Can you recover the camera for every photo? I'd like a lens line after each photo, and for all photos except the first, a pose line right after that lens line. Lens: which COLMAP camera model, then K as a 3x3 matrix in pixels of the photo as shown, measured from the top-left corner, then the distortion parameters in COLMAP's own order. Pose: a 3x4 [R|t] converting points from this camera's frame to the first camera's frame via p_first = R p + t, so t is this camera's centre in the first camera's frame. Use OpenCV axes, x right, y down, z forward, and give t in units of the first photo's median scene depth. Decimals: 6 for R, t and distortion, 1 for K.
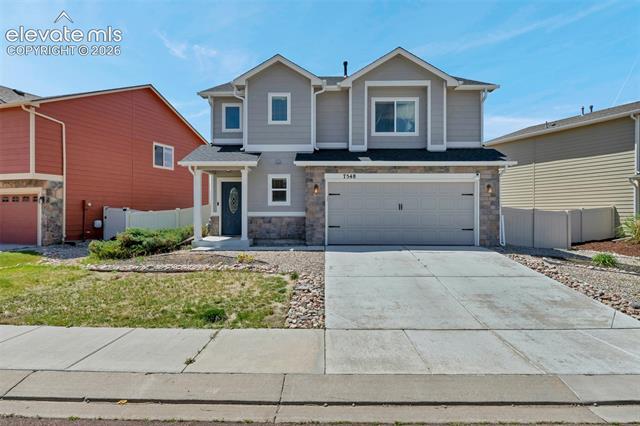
lens RADIAL K [[392.7, 0, 320.0], [0, 392.7, 213.0], [0, 0, 1]] dist [-0.002298, 0.000062]
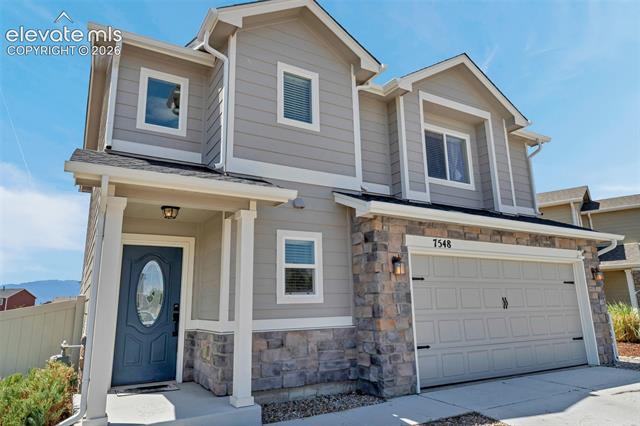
lens RADIAL K [[415.6, 0, 320.0], [0, 415.6, 213.0], [0, 0, 1]] dist [0.006945, 0.002326]
pose [[0.856619, 0.096306, 0.506881, -0.327210], [0.020085, 0.975456, -0.219276, -0.015393], [-0.515558, 0.198017, 0.833660, 0.592311]]
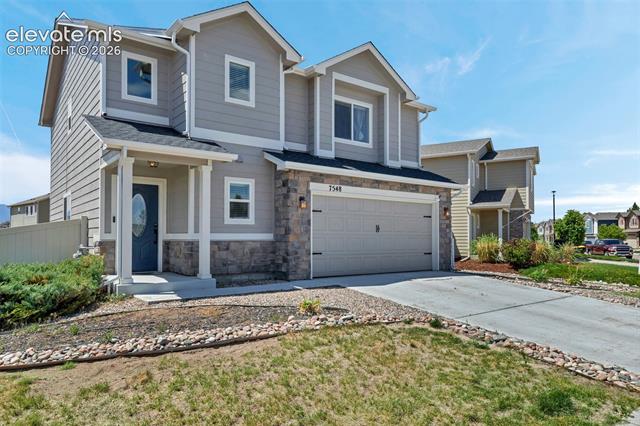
lens RADIAL K [[431.8, 0, 319.9], [0, 431.8, 232.4], [0, 0, 1]] dist [0.002448, 0.000810]
pose [[0.782295, 0.008579, 0.622850, -0.460577], [-0.000532, 0.999914, -0.013105, 0.004591], [-0.622908, 0.009921, 0.782232, 0.333766]]
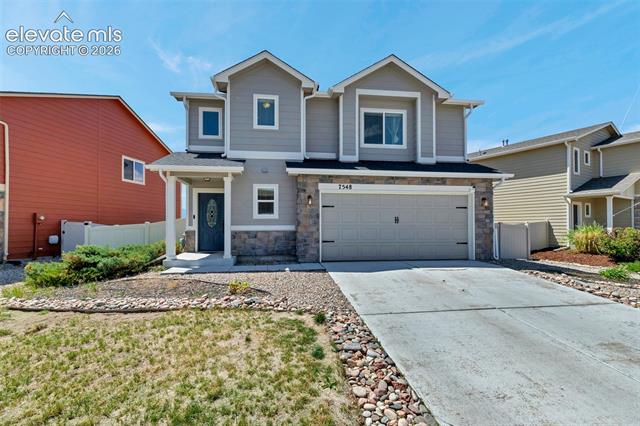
lens RADIAL K [[295.2, 0, 310.4], [0, 295.2, 223.5], [0, 0, 1]] dist [0.001968, 0.000333]
pose [[0.989487, -0.000497, 0.144620, -0.101278], [0.002240, 0.999927, -0.011889, 0.000402], [-0.144603, 0.012088, 0.989416, 0.312823]]
